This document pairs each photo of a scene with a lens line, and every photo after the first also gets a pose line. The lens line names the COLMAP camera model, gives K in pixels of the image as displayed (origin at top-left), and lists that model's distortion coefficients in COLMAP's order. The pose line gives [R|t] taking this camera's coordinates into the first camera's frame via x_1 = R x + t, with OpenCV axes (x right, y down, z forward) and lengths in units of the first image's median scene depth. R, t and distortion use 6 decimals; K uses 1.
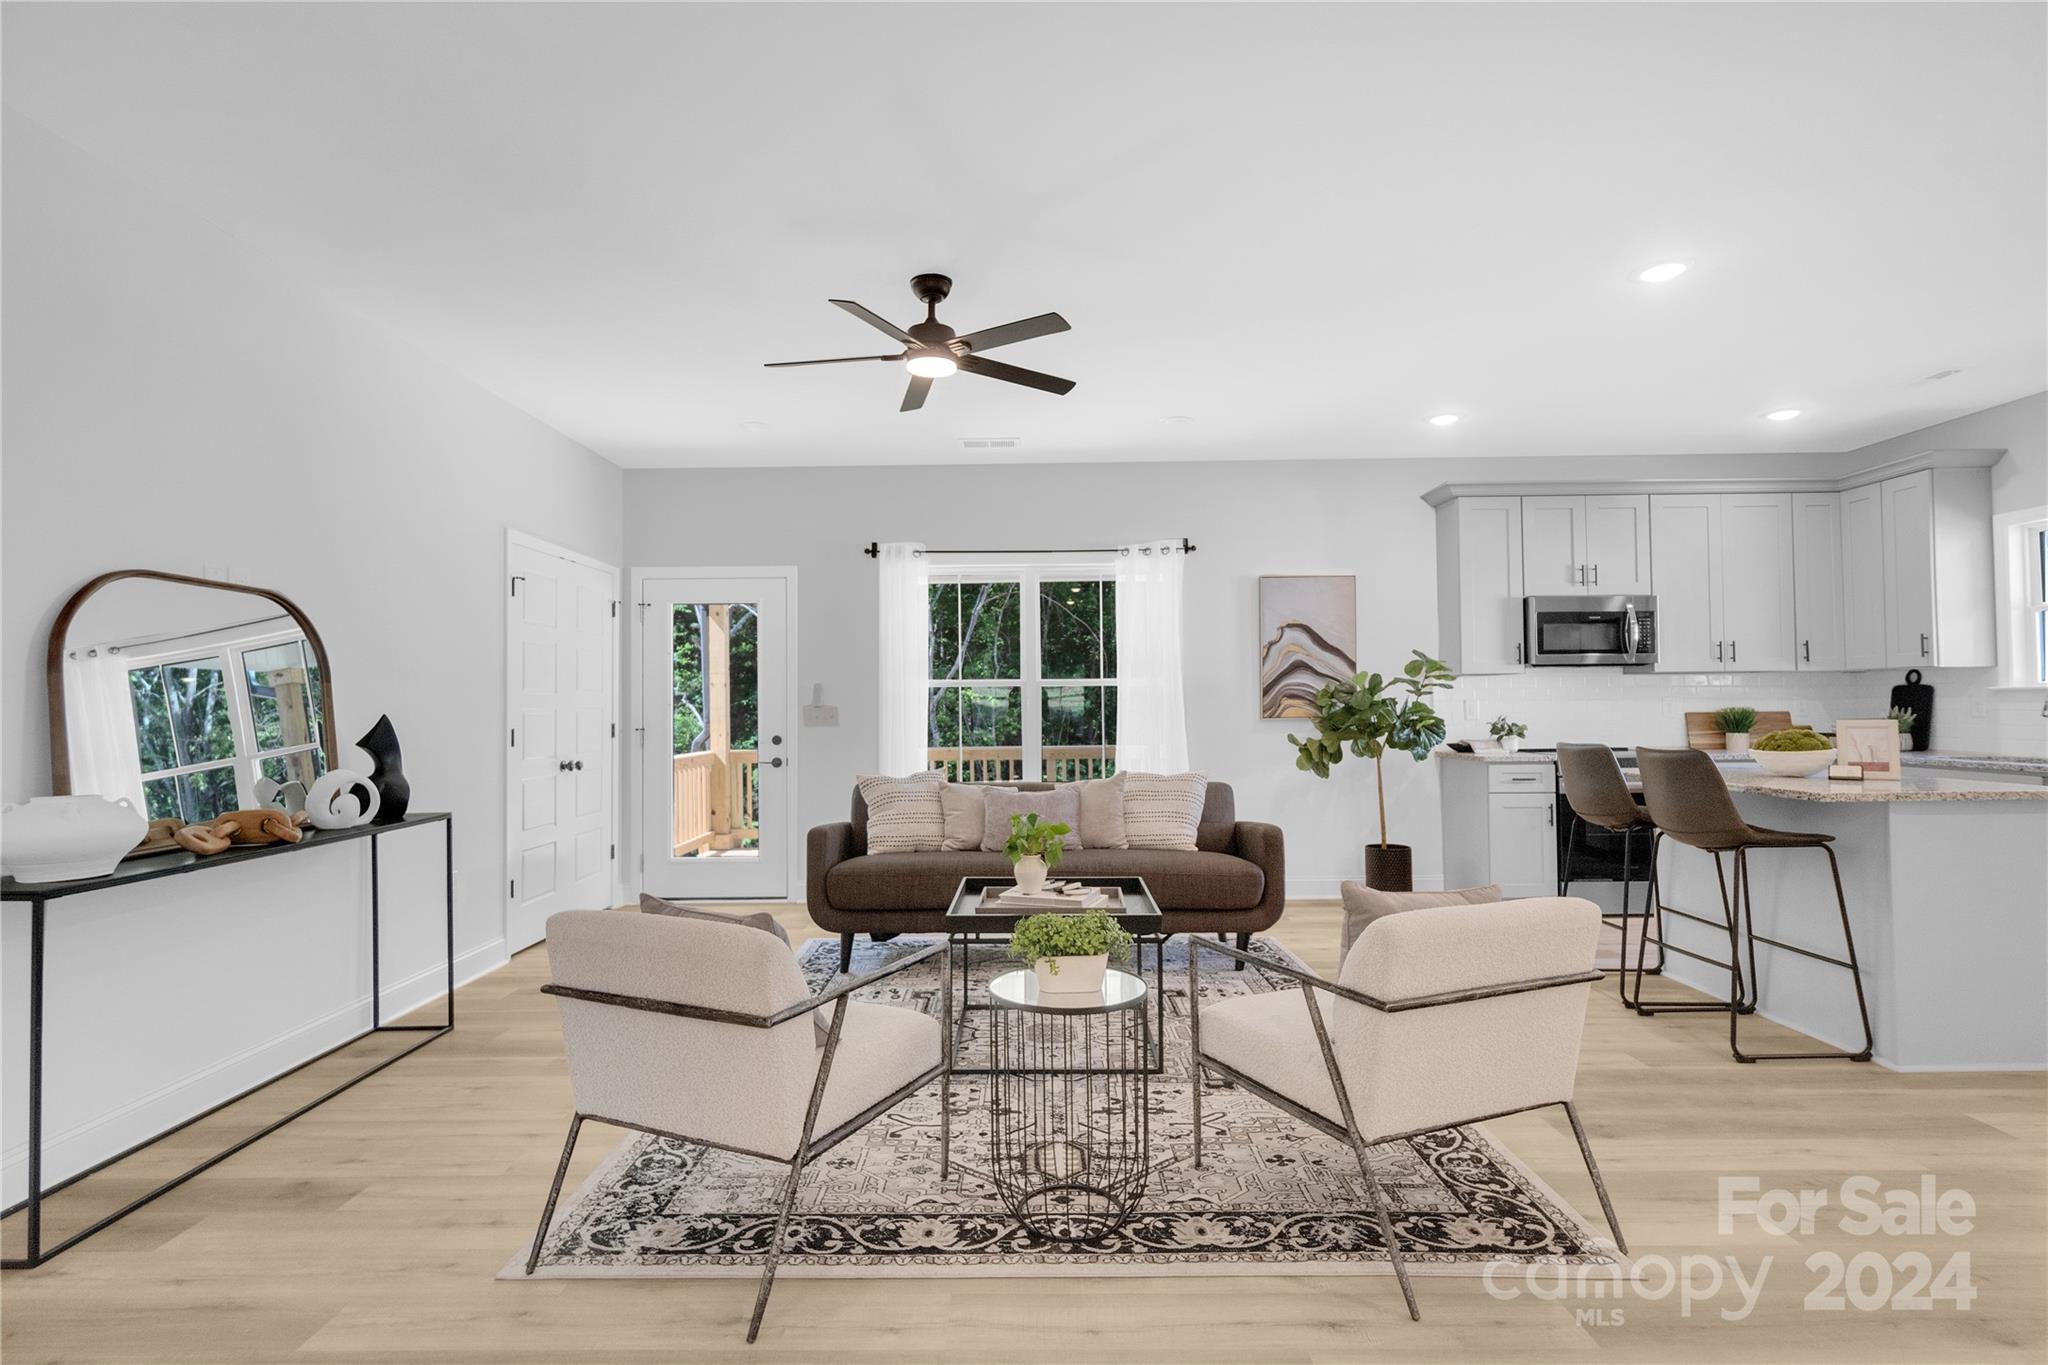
lens RADIAL K [[995.8, 0, 1018.6], [0, 995.8, 685.6], [0, 0, 1]] dist [-0.002294, -0.000810]
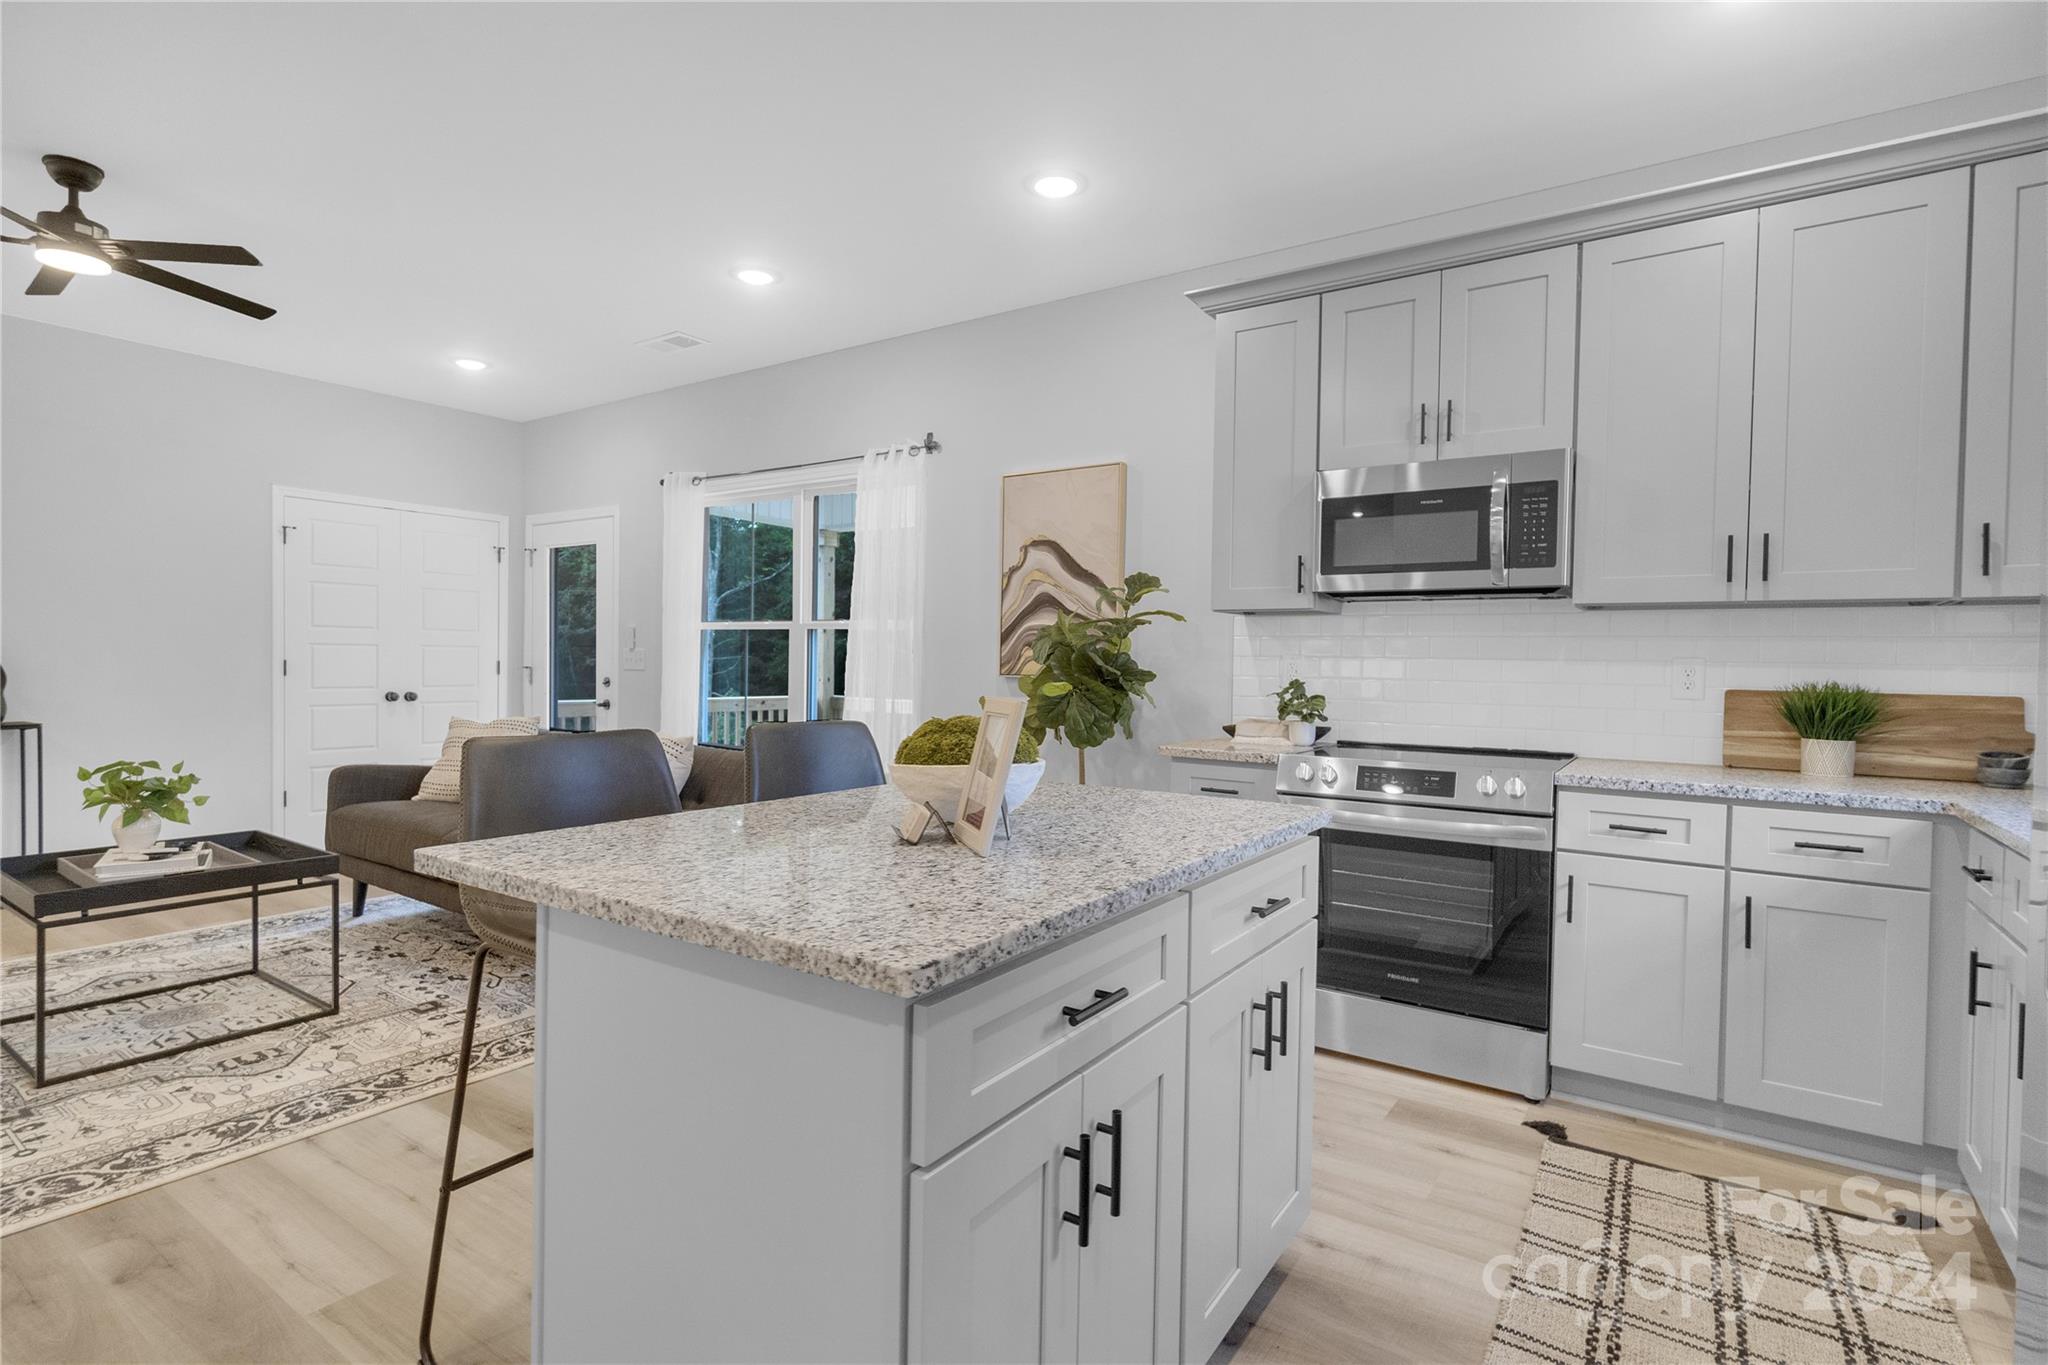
lens RADIAL K [[995.8, 0, 1018.6], [0, 995.8, 685.6], [0, 0, 1]] dist [-0.002294, -0.000810]
pose [[0.828903, 0.036749, -0.558184, 1.123155], [-0.012502, 0.998808, 0.047194, 0.010964], [0.559253, -0.032141, 0.828374, 0.703649]]
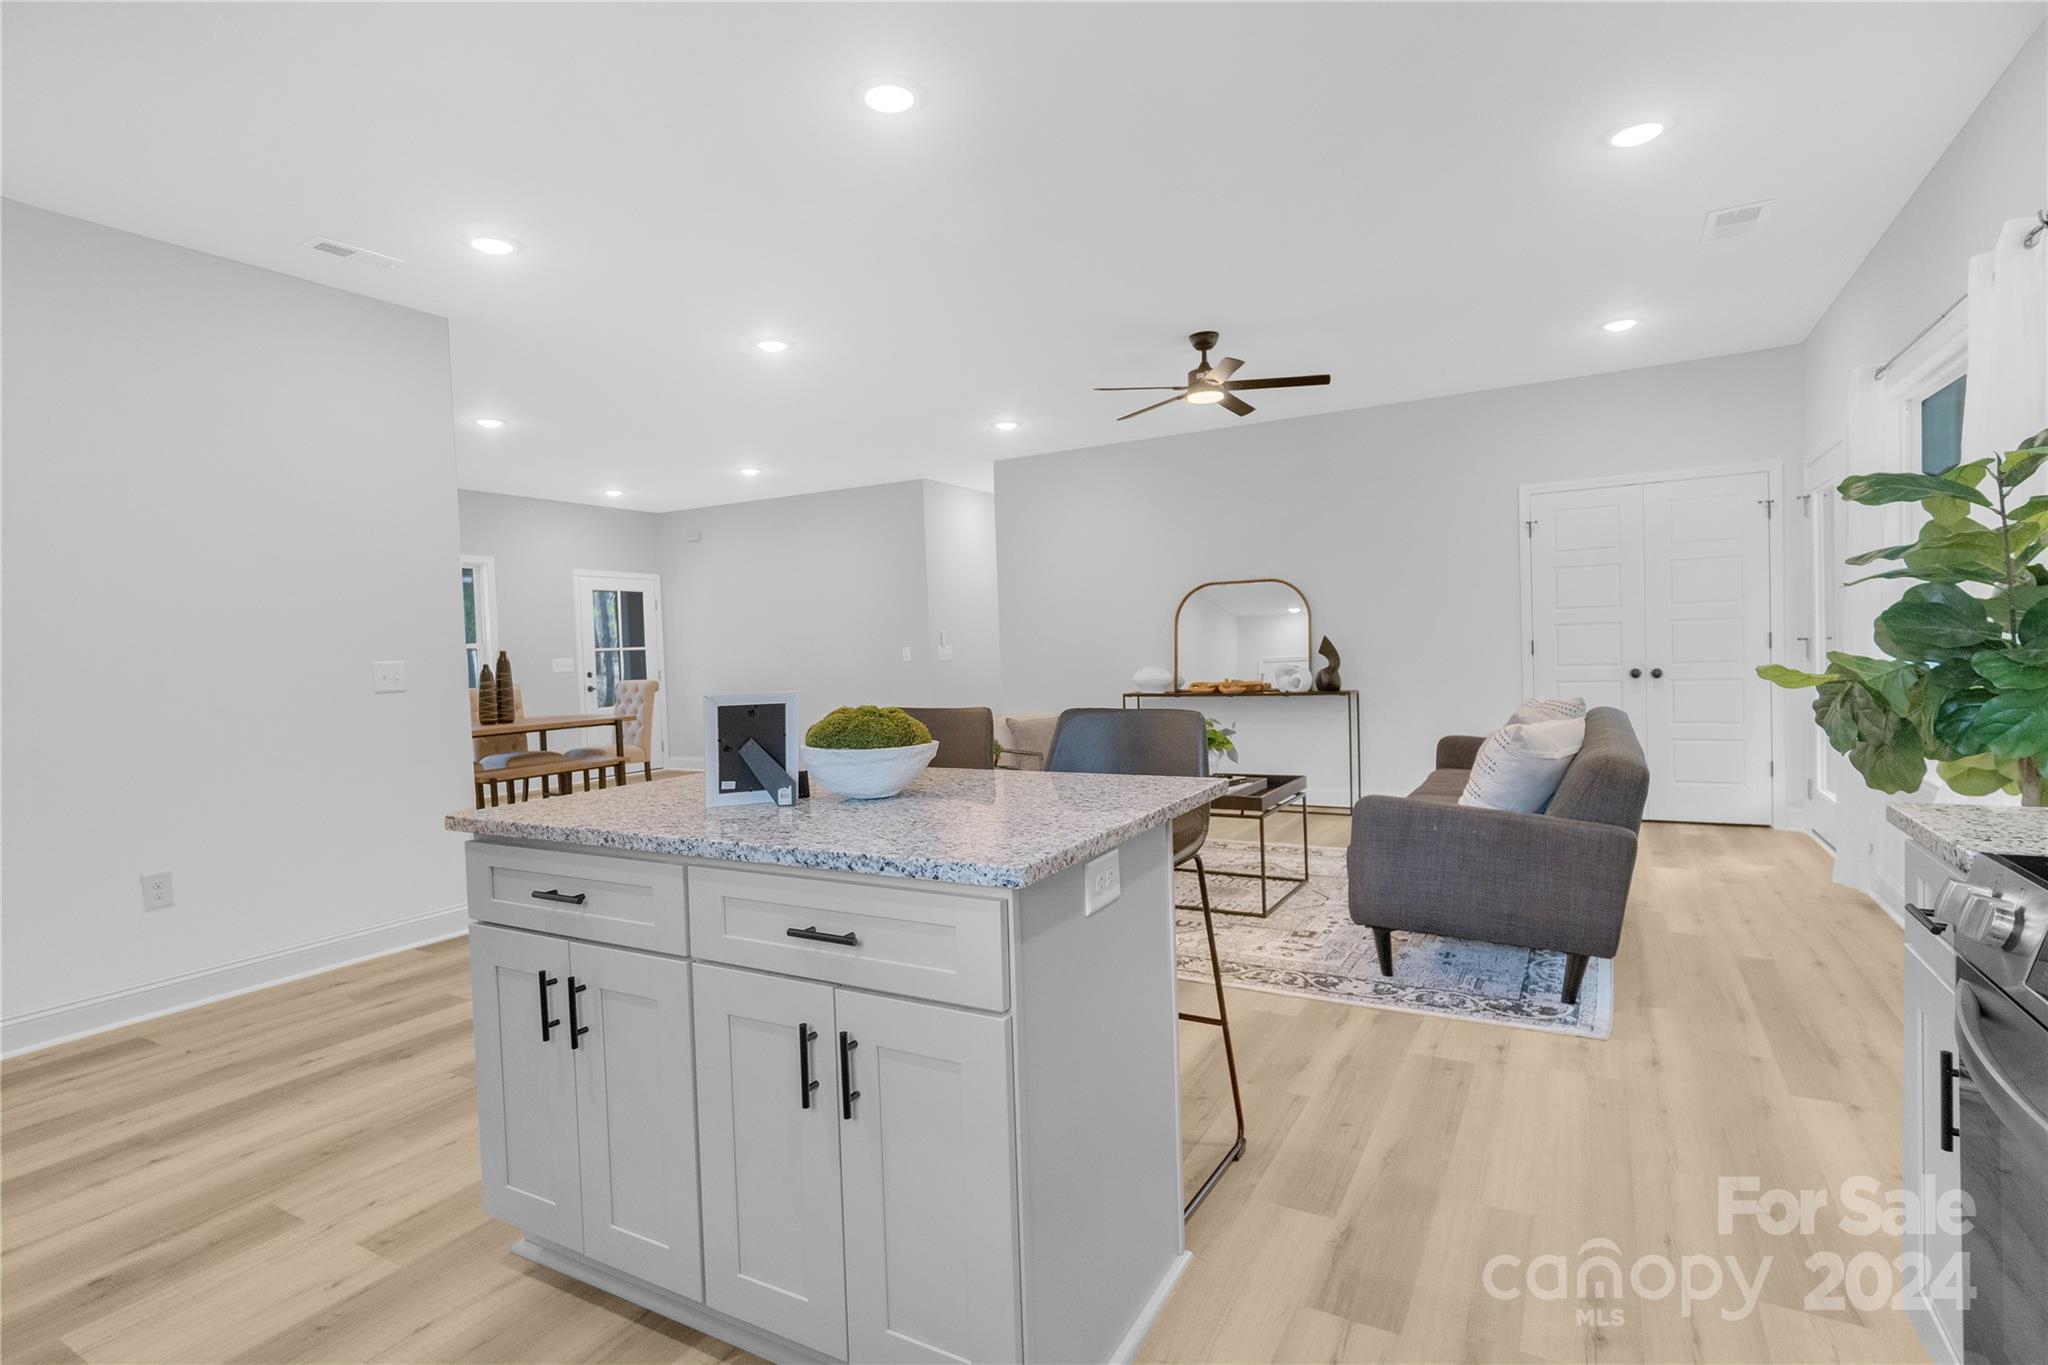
lens RADIAL K [[995.8, 0, 1018.6], [0, 995.8, 685.6], [0, 0, 1]] dist [-0.002294, -0.000810]
pose [[-0.491419, 0.060451, -0.868823, 1.272938], [0.057690, 0.997657, 0.036785, 0.021638], [0.869010, -0.032046, -0.493755, 1.423125]]
